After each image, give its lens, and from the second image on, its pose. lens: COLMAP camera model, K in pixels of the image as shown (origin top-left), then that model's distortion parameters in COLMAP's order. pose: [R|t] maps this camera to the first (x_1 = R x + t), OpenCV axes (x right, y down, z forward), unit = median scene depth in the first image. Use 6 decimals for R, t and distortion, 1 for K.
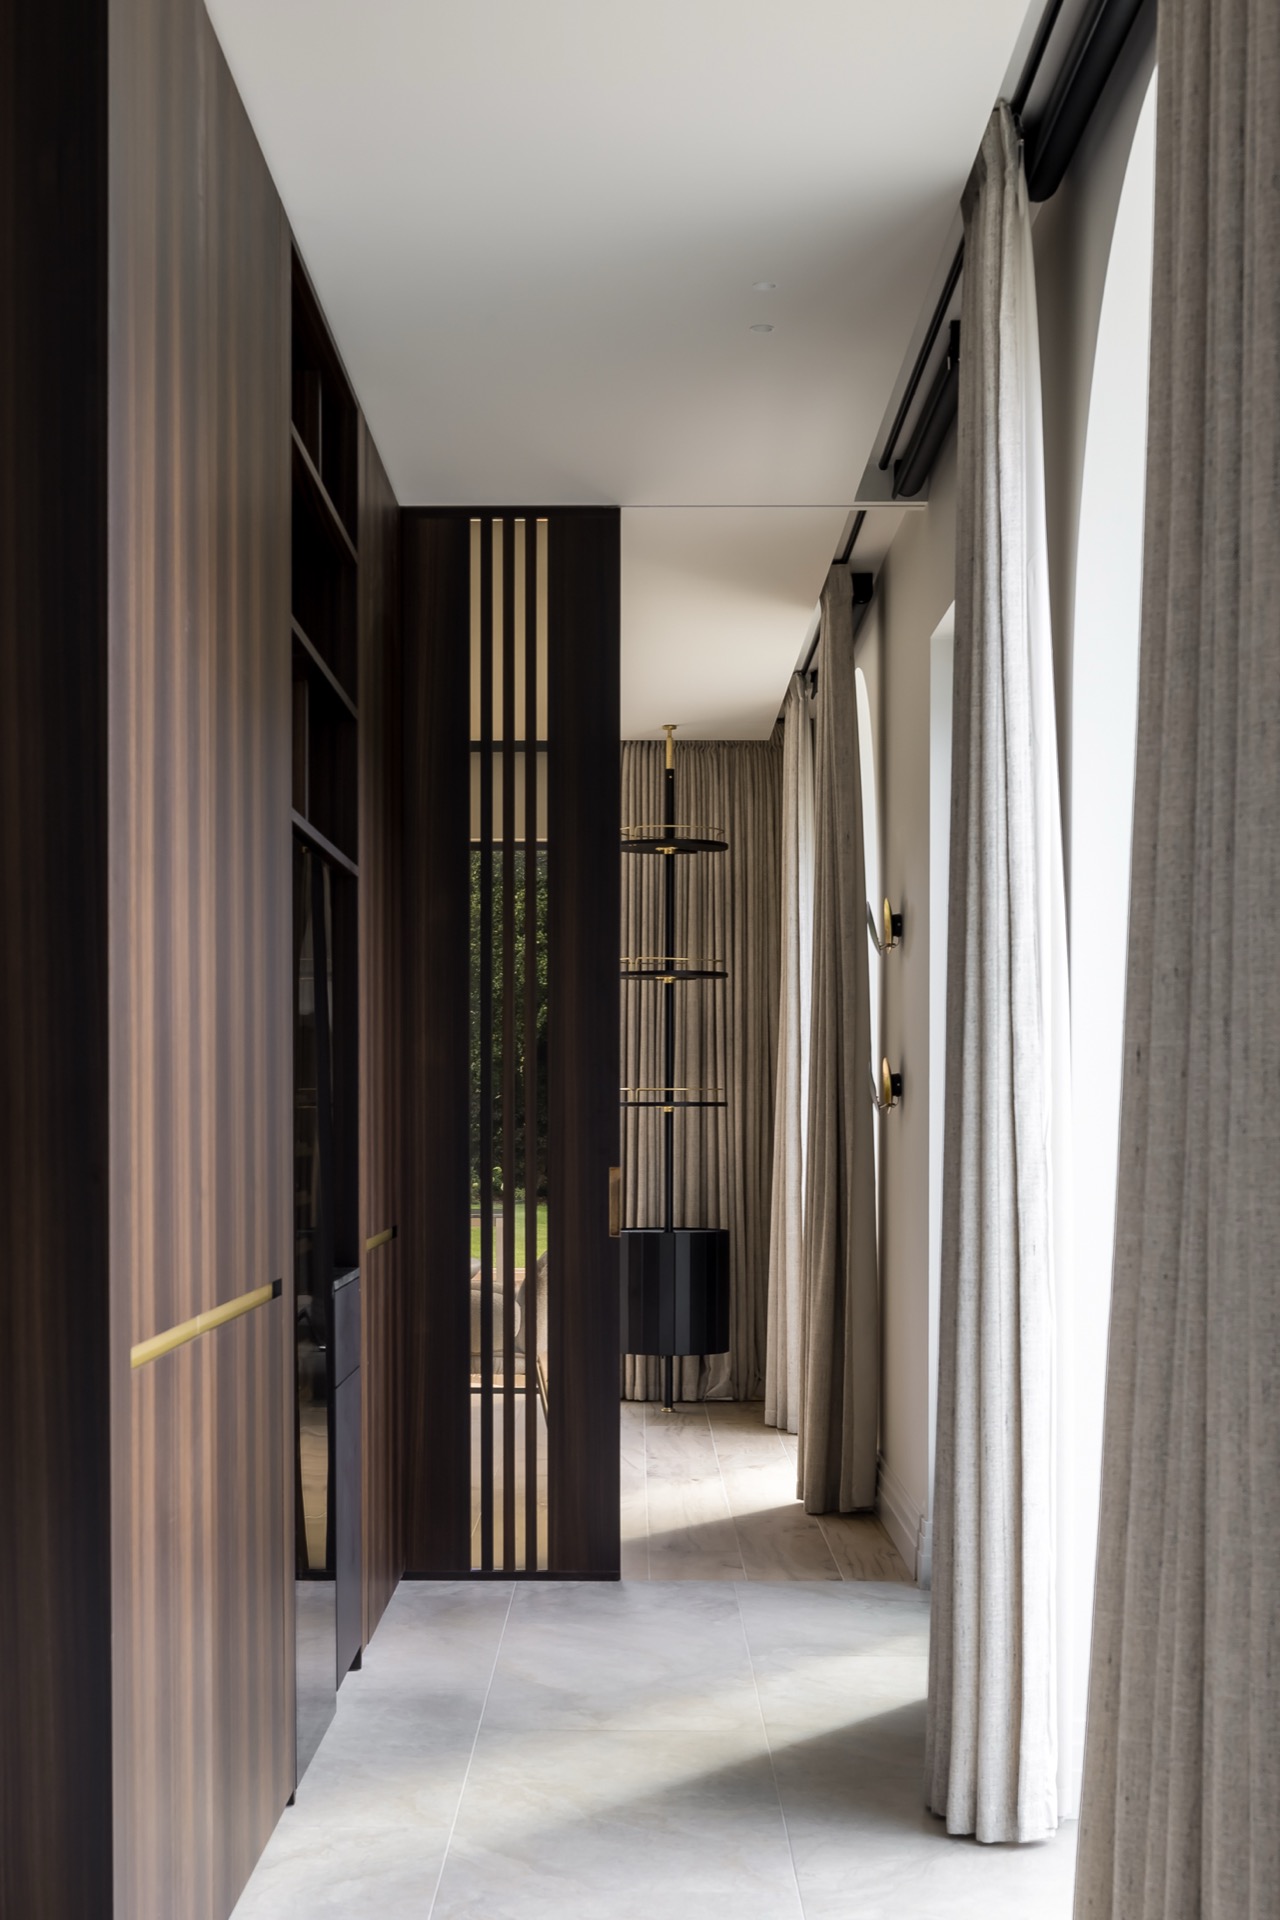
lens RADIAL K [[2811.9, 0, 638.6], [0, 2811.9, 961.3], [0, 0, 1]] dist [-0.123595, 0.000000]
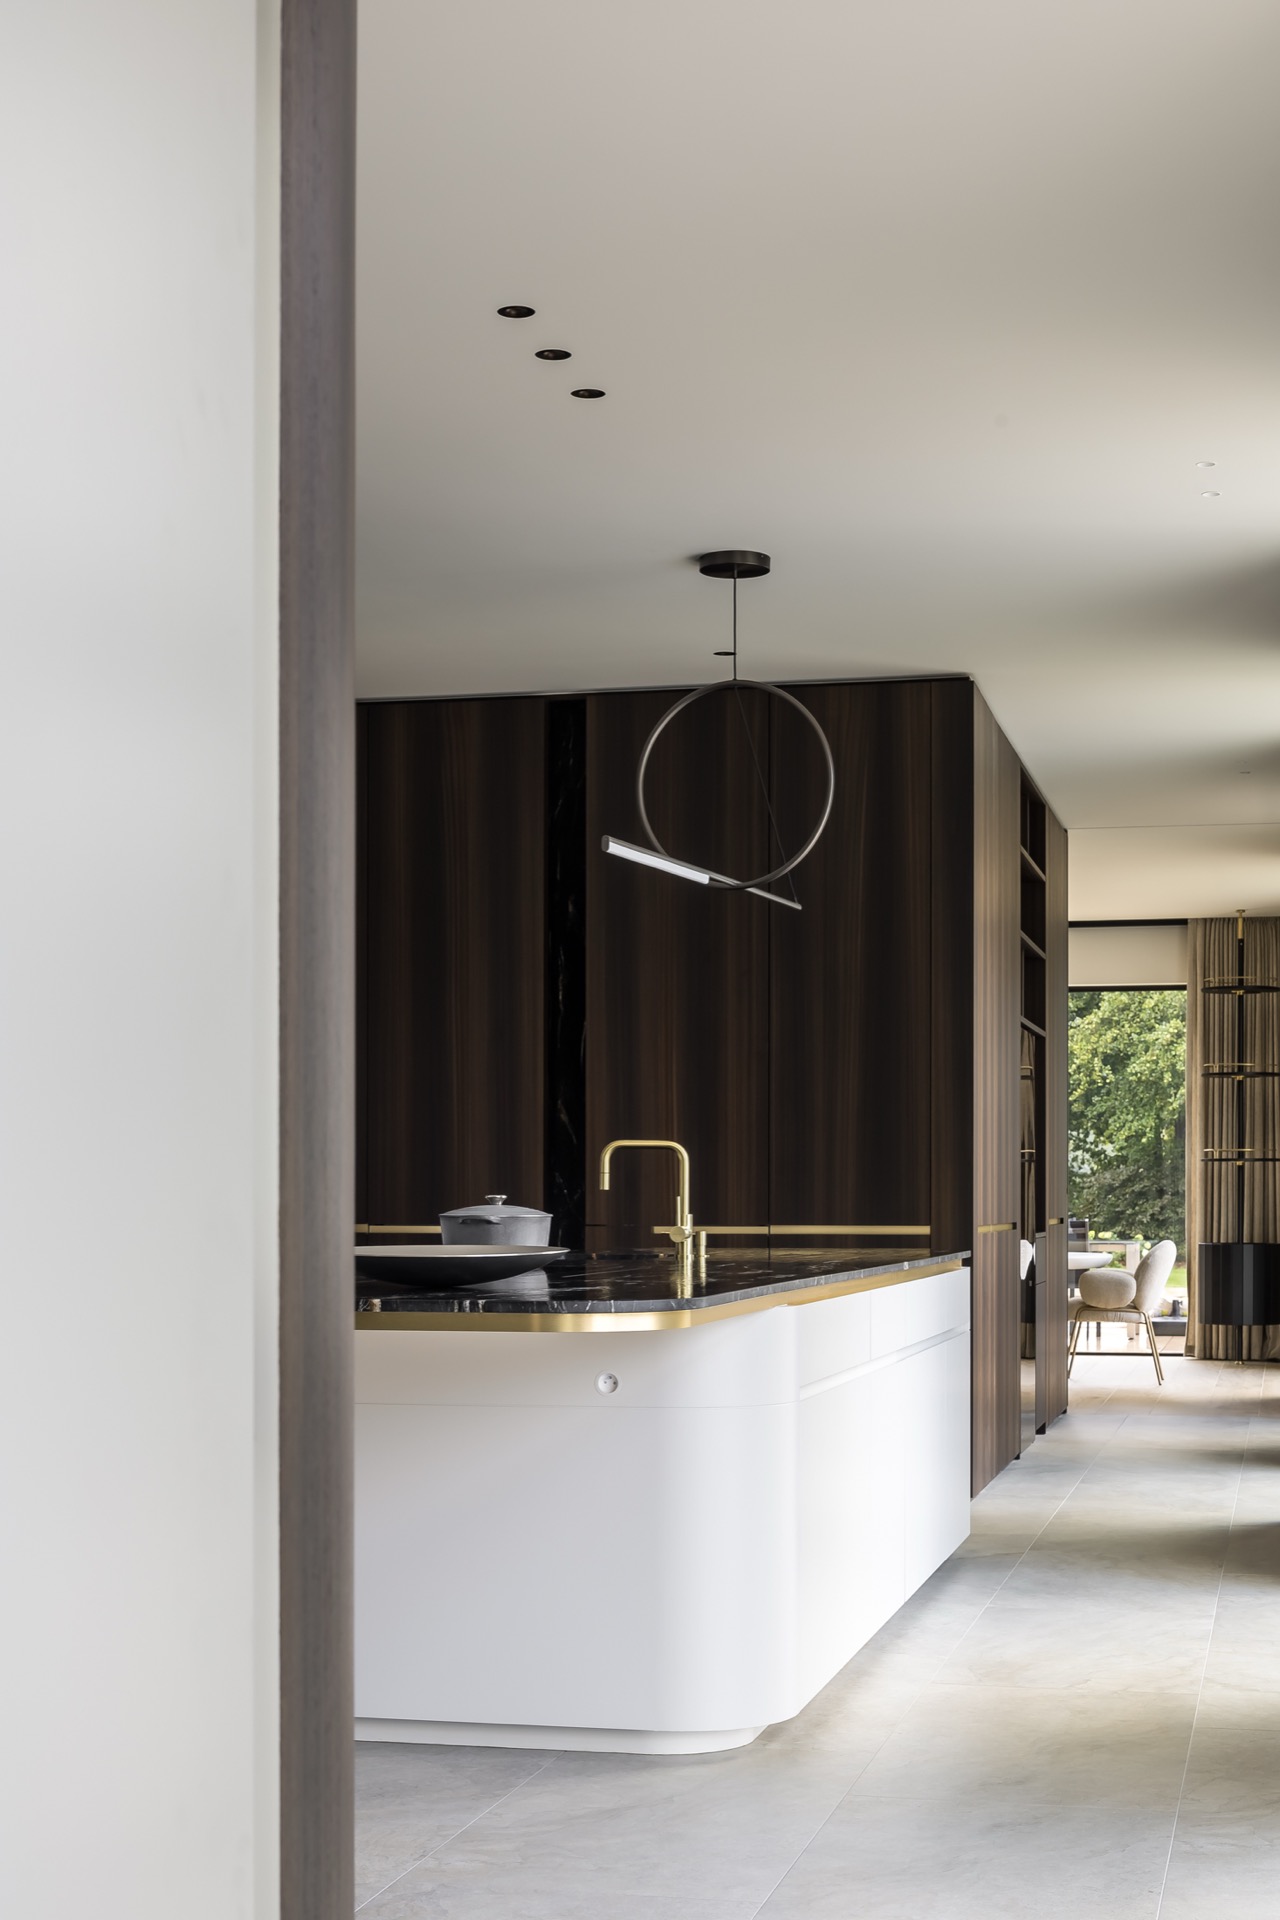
lens RADIAL K [[2811.9, 0, 639.6], [0, 2811.9, 963.8], [0, 0, 1]] dist [-0.123595, 0.000000]
pose [[0.973407, -0.001767, -0.229075, 0.040122], [-0.003906, 0.999697, -0.024311, -0.016650], [0.229049, 0.024559, 0.973105, -0.535673]]
